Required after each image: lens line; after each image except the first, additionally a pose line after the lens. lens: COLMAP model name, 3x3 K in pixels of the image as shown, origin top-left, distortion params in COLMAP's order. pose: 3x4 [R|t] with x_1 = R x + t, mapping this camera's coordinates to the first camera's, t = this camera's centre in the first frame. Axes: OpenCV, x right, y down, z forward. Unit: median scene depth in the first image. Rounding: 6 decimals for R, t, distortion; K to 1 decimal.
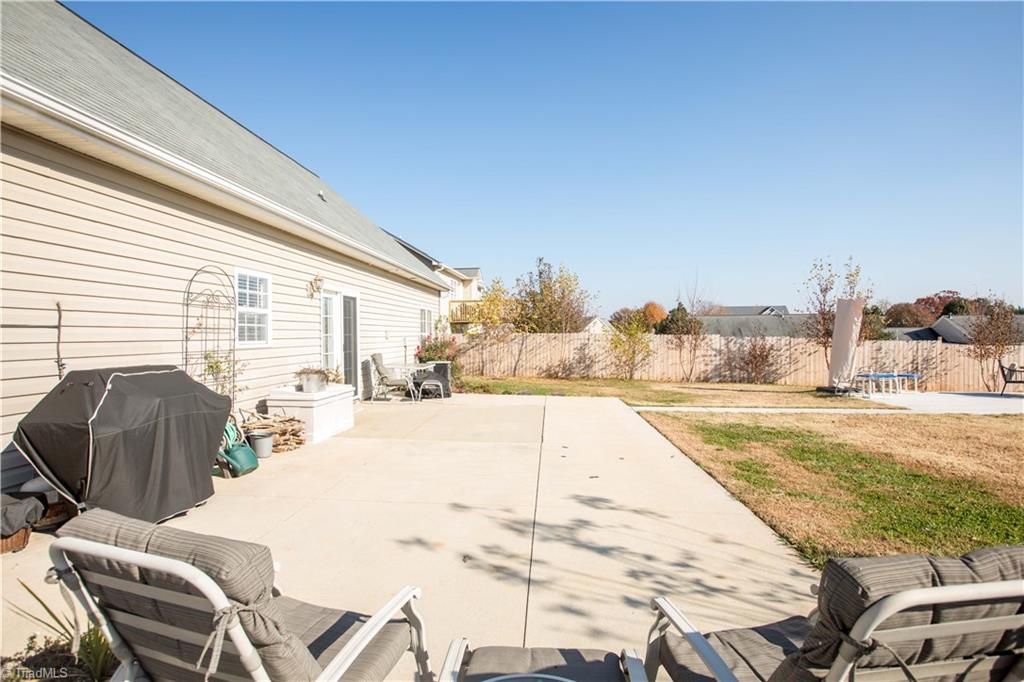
lens RADIAL K [[544.2, 0, 509.5], [0, 544.2, 340.4], [0, 0, 1]] dist [-0.001281, 0.000864]
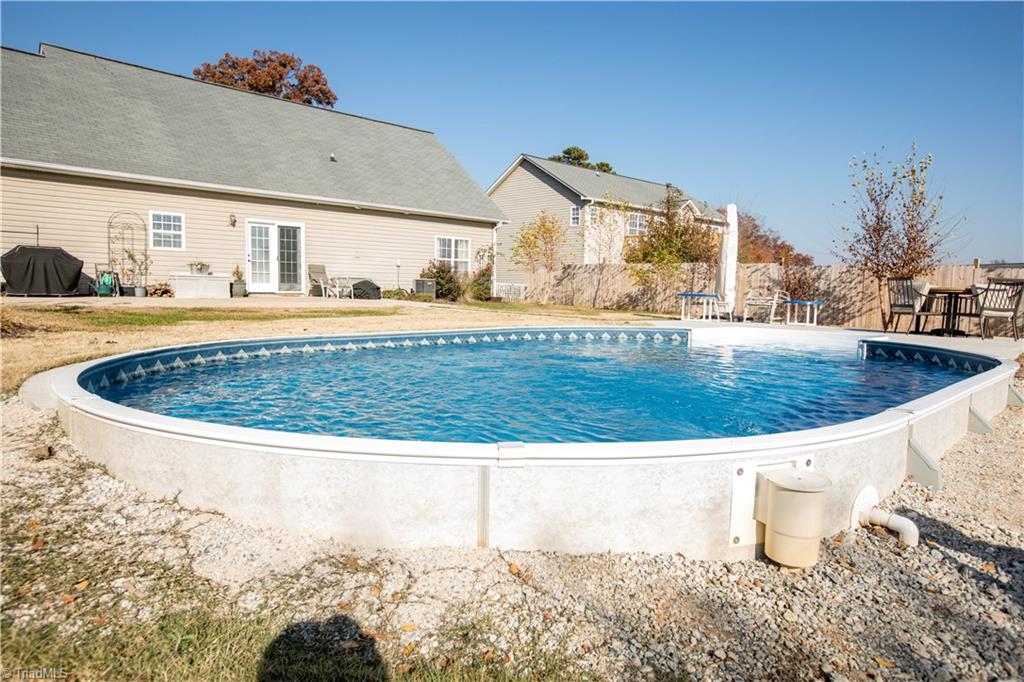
lens RADIAL K [[648.2, 0, 508.8], [0, 648.2, 344.3], [0, 0, 1]] dist [0.005091, 0.006084]
pose [[0.726824, 0.075786, -0.682630, 0.788484], [-0.029173, 0.996403, 0.079559, 0.048972], [0.686204, -0.037911, 0.726421, 0.037915]]
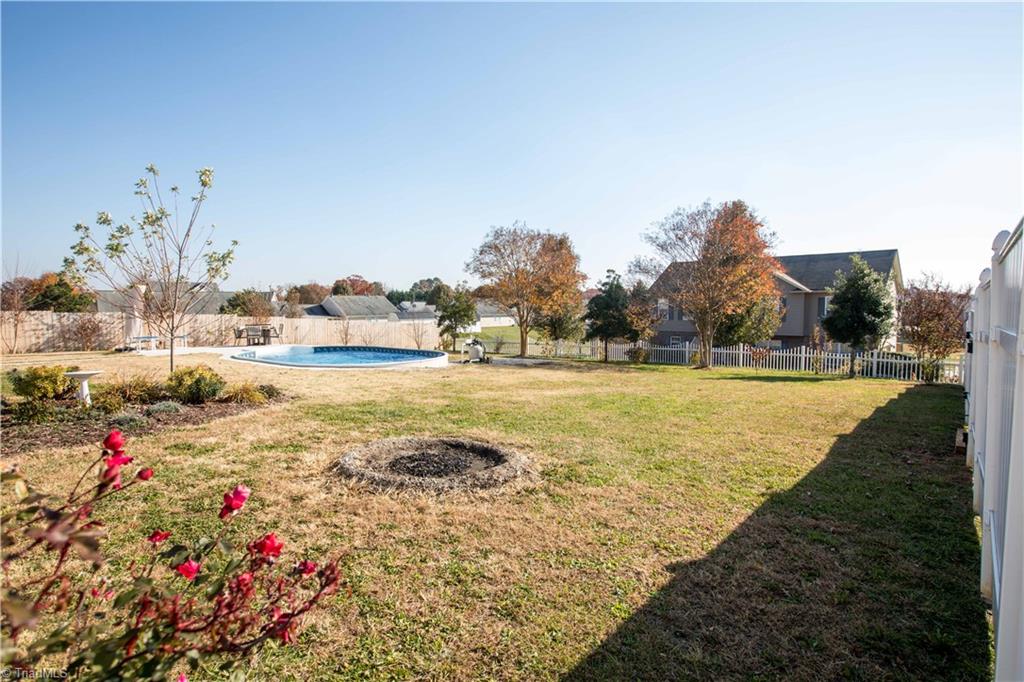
lens RADIAL K [[544.2, 0, 515.8], [0, 544.2, 333.4], [0, 0, 1]] dist [-0.001281, 0.000864]
pose [[0.586004, -0.038777, 0.809380, 0.024806], [0.013973, 0.999189, 0.037754, 0.006580], [-0.810188, -0.010815, 0.586071, -0.510901]]
